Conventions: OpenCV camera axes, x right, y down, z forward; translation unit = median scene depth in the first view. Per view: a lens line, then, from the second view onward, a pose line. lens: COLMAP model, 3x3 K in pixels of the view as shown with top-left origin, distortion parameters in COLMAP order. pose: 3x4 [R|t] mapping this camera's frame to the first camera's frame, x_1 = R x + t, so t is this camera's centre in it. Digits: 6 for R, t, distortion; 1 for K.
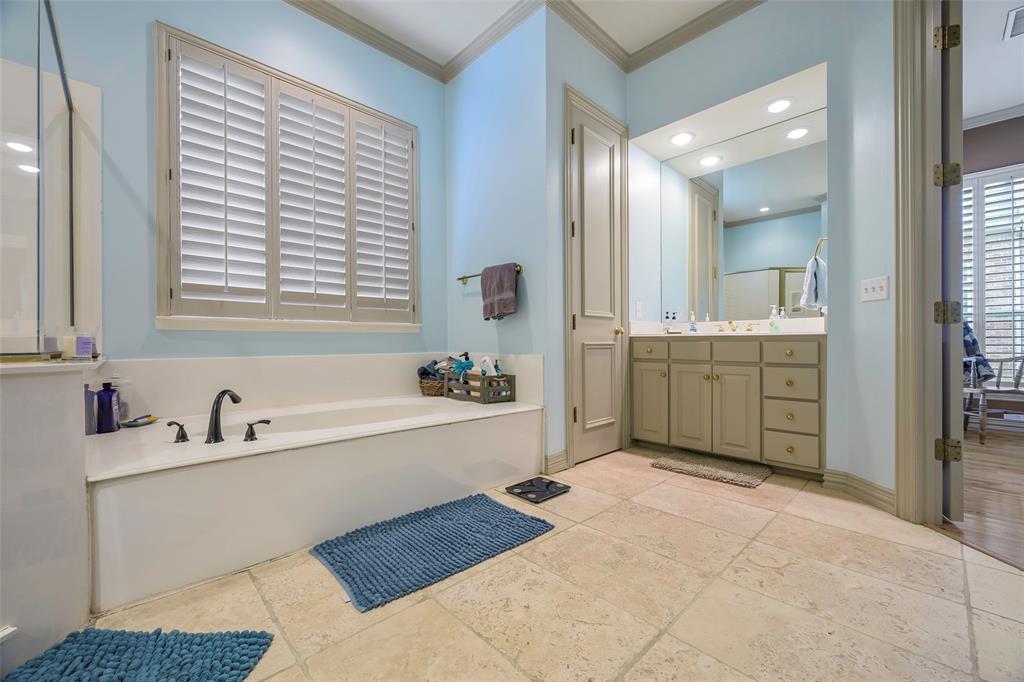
lens RADIAL K [[409.1, 0, 512.9], [0, 409.1, 342.9], [0, 0, 1]] dist [0.002163, -0.000373]
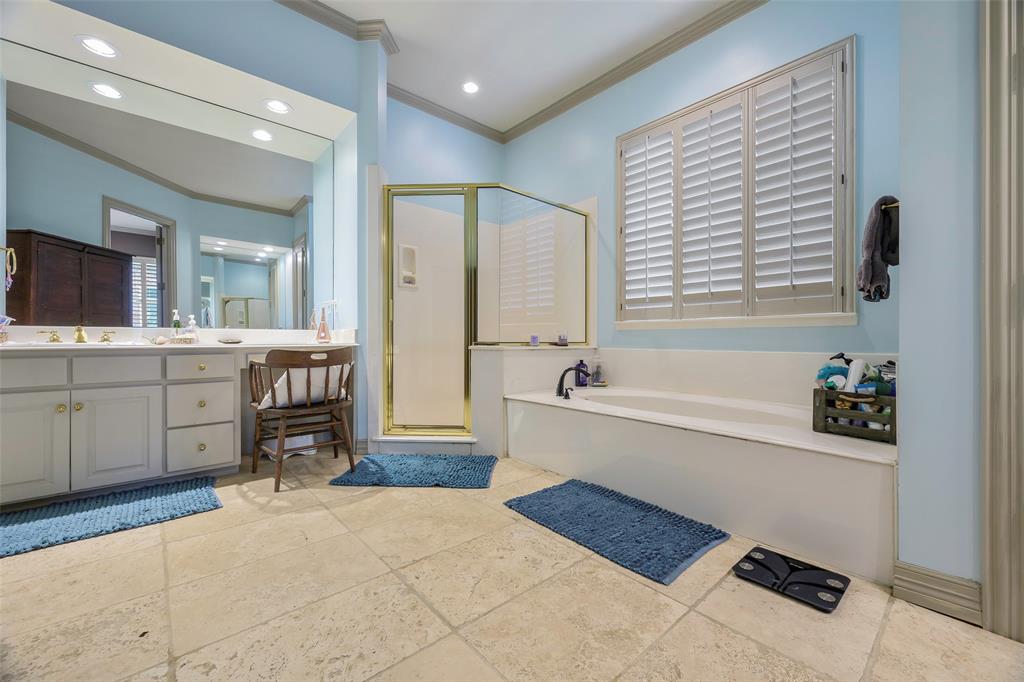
lens RADIAL K [[409.1, 0, 512.6], [0, 409.1, 339.0], [0, 0, 1]] dist [0.002163, -0.000373]
pose [[-0.037922, 0.002156, -0.999278, 0.762201], [-0.003378, 0.999992, 0.002285, -0.000042], [0.999275, 0.003462, -0.037914, 0.664754]]
